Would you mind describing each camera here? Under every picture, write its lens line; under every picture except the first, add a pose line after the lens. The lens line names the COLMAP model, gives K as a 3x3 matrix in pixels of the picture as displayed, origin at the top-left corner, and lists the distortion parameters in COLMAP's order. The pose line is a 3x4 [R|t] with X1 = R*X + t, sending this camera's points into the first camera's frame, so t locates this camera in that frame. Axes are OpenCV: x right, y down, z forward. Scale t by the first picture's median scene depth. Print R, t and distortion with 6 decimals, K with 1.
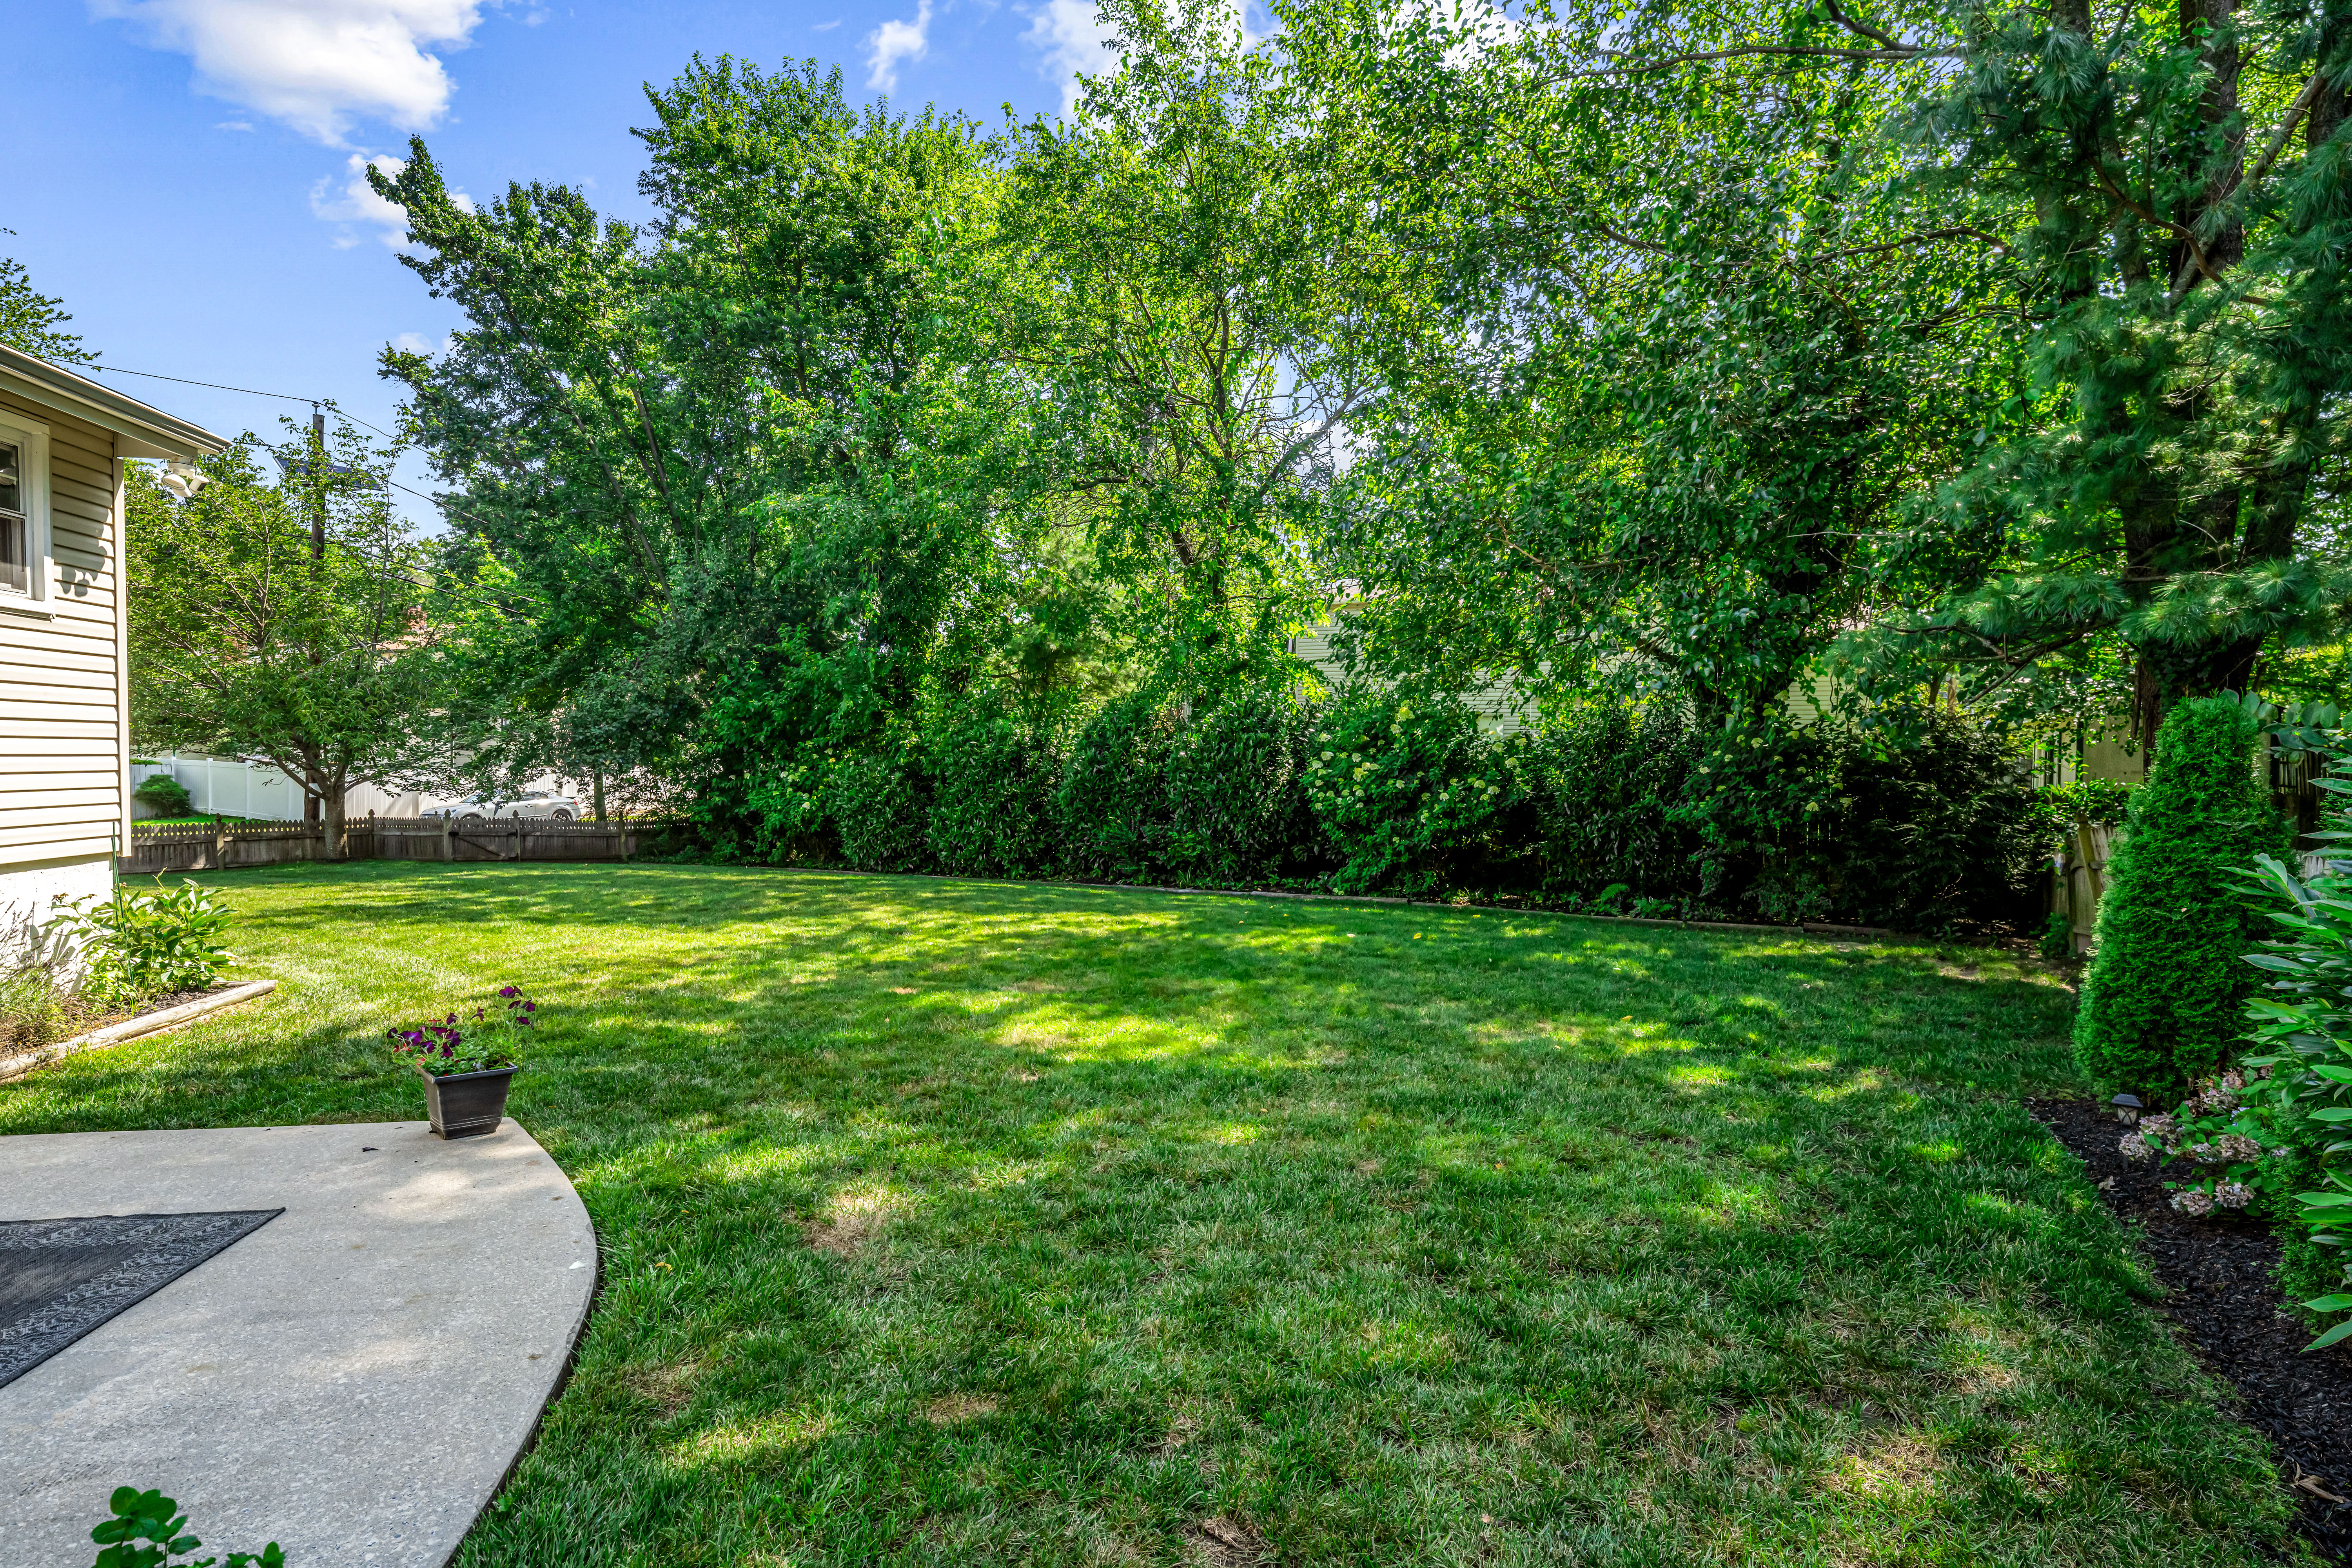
lens RADIAL K [[1178.5, 0, 1208.4], [0, 1178.5, 780.0], [0, 0, 1]] dist [0.001316, 0.000049]
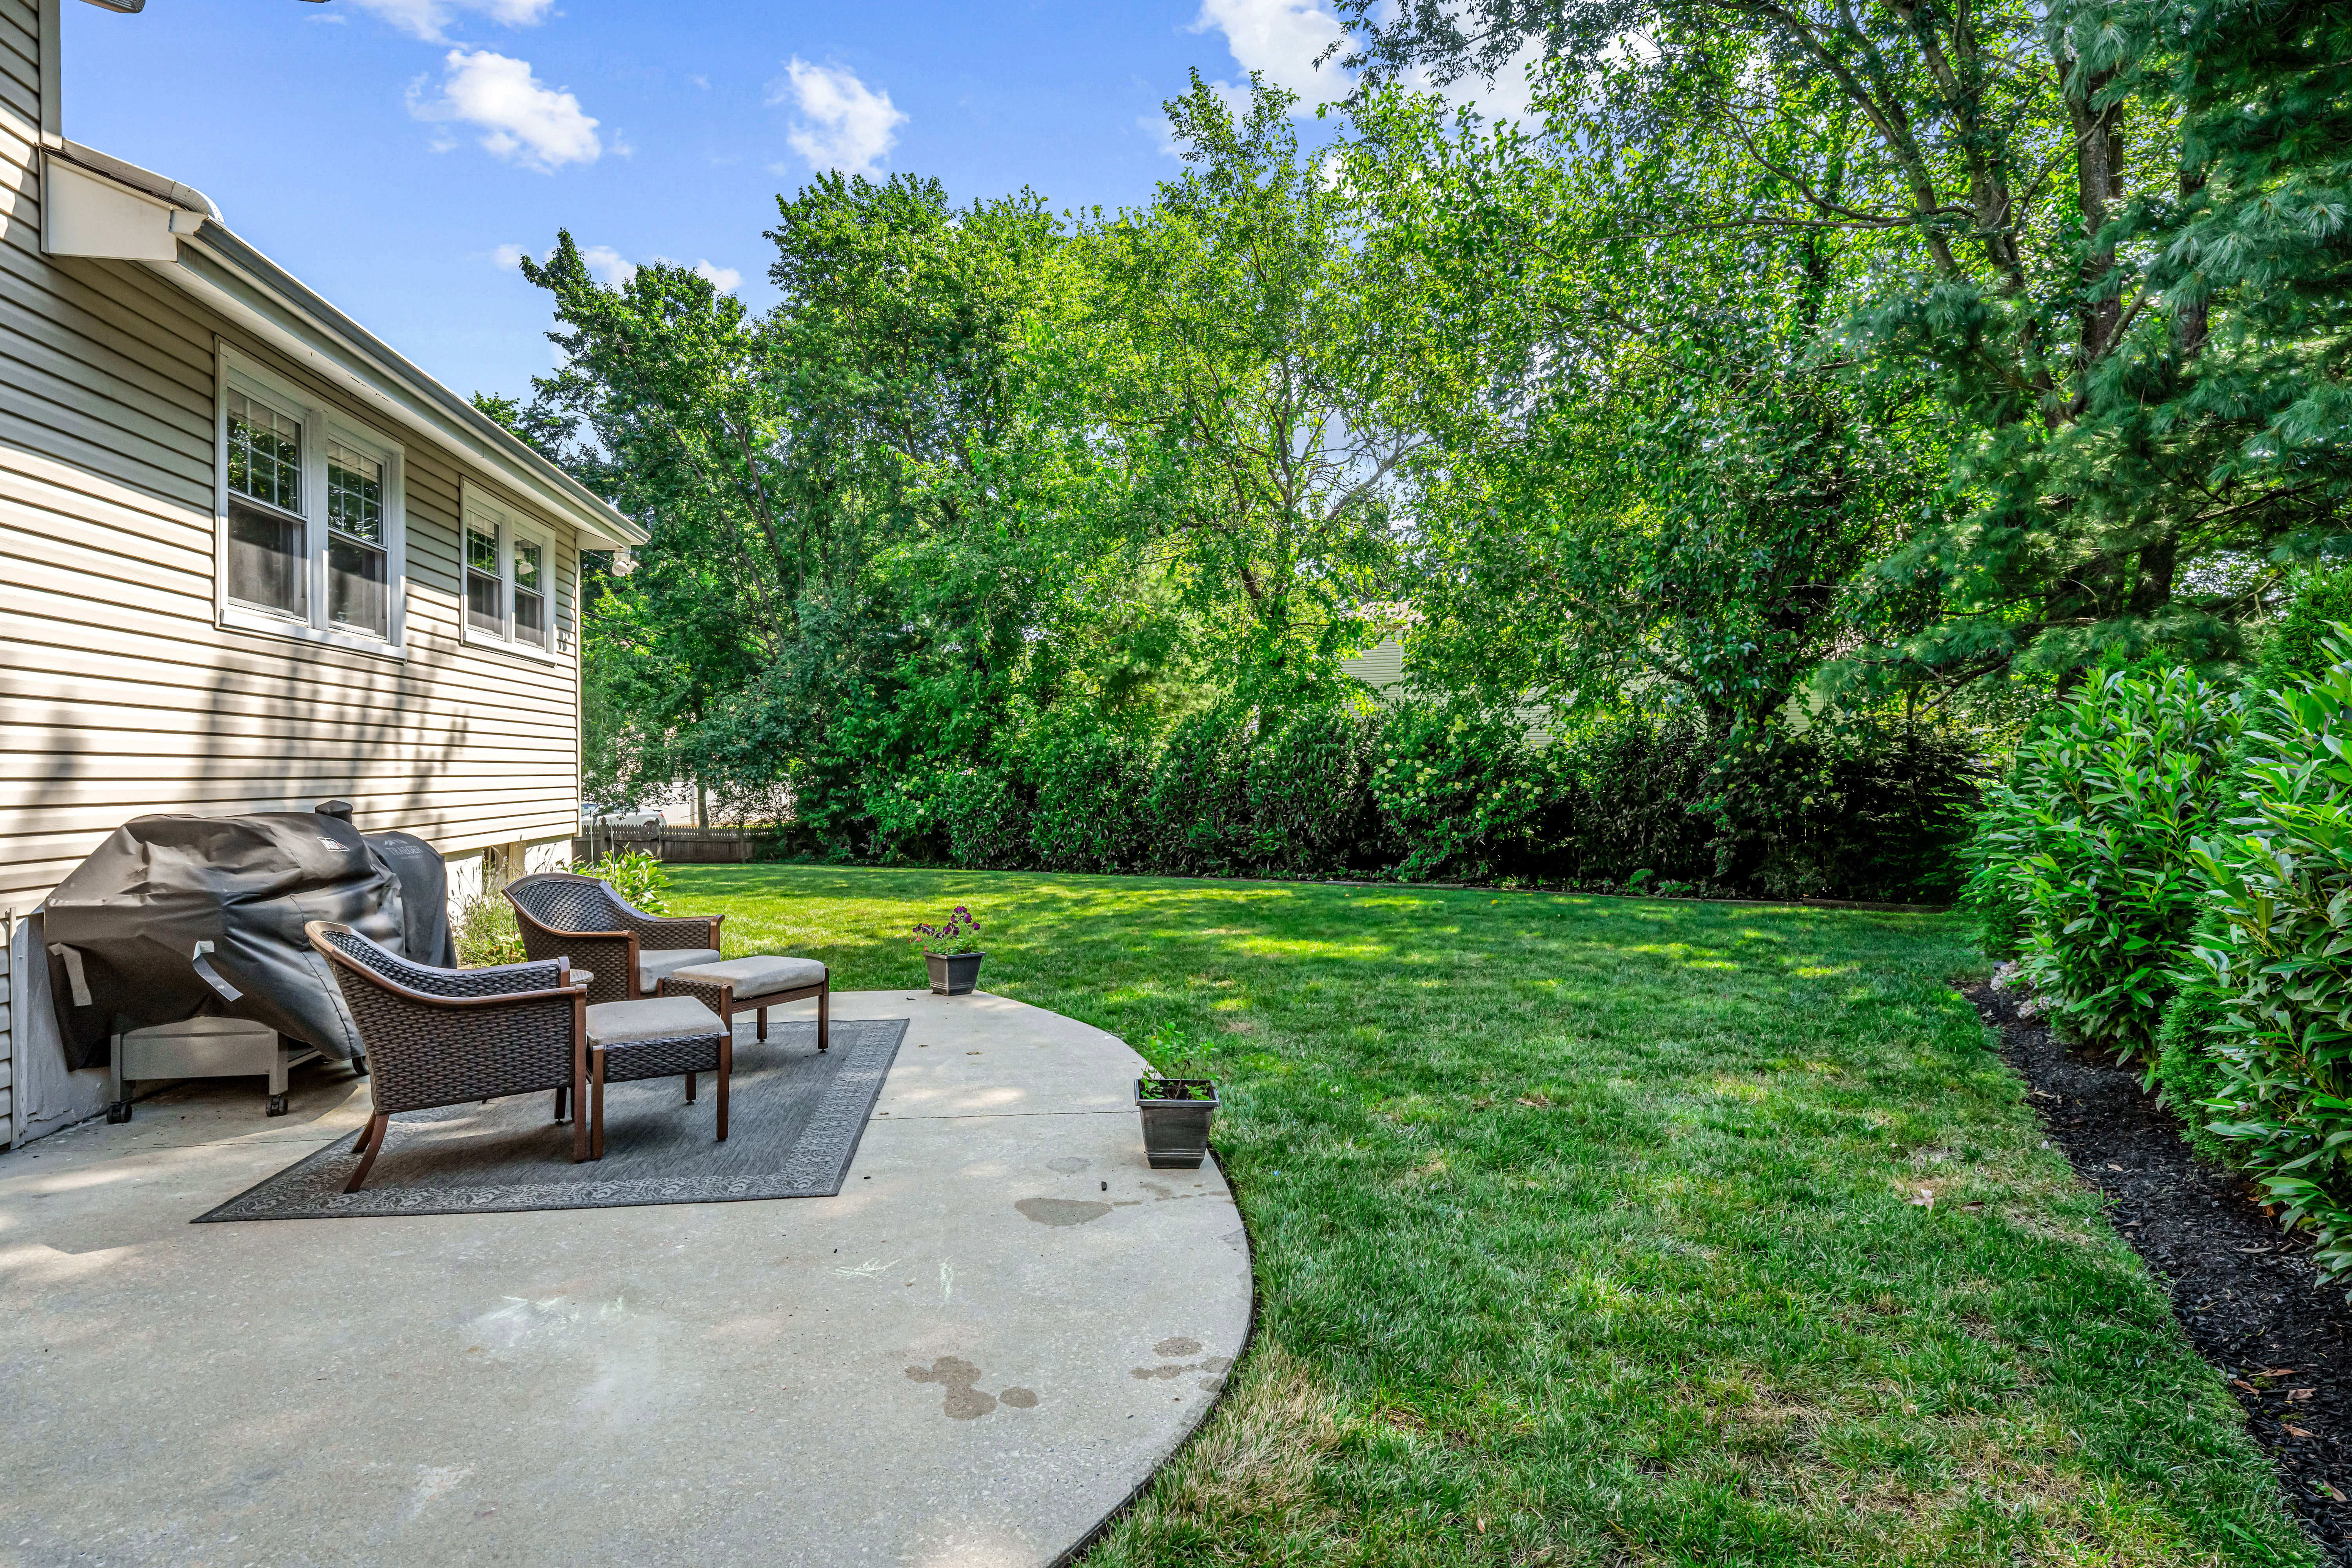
lens RADIAL K [[1178.5, 0, 1190.7], [0, 1178.5, 750.9], [0, 0, 1]] dist [0.001316, 0.000049]
pose [[0.999840, -0.007772, -0.016114, -0.073720], [0.007153, 0.999246, -0.038164, 0.010029], [0.016398, 0.038042, 0.999142, -0.161126]]
